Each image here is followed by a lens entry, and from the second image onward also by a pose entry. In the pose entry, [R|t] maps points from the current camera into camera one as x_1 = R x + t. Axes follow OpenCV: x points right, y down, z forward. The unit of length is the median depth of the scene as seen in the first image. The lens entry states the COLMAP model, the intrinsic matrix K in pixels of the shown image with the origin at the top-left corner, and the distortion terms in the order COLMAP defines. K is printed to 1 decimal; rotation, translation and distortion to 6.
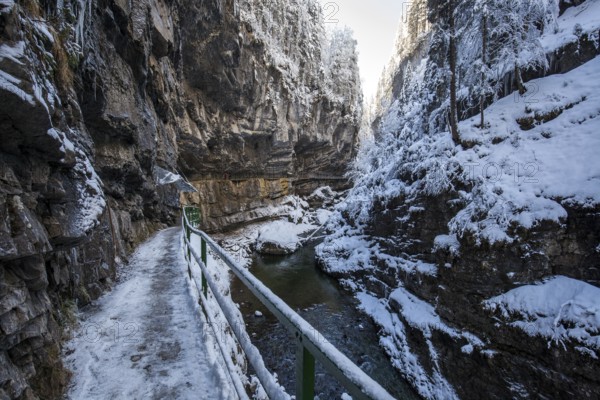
lens RADIAL K [[273.5, 0, 299.2], [0, 273.5, 213.4], [0, 0, 1]] dist [-0.028728, 0.000176]
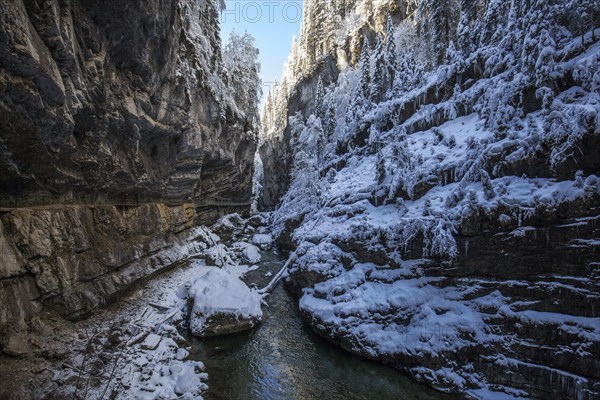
lens RADIAL K [[273.5, 0, 299.2], [0, 273.5, 213.4], [0, 0, 1]] dist [-0.028728, 0.000176]
pose [[0.894250, -0.052777, 0.444444, -0.146192], [0.100329, 0.991390, -0.084143, -0.019871], [-0.436177, 0.119836, 0.891846, 0.325616]]
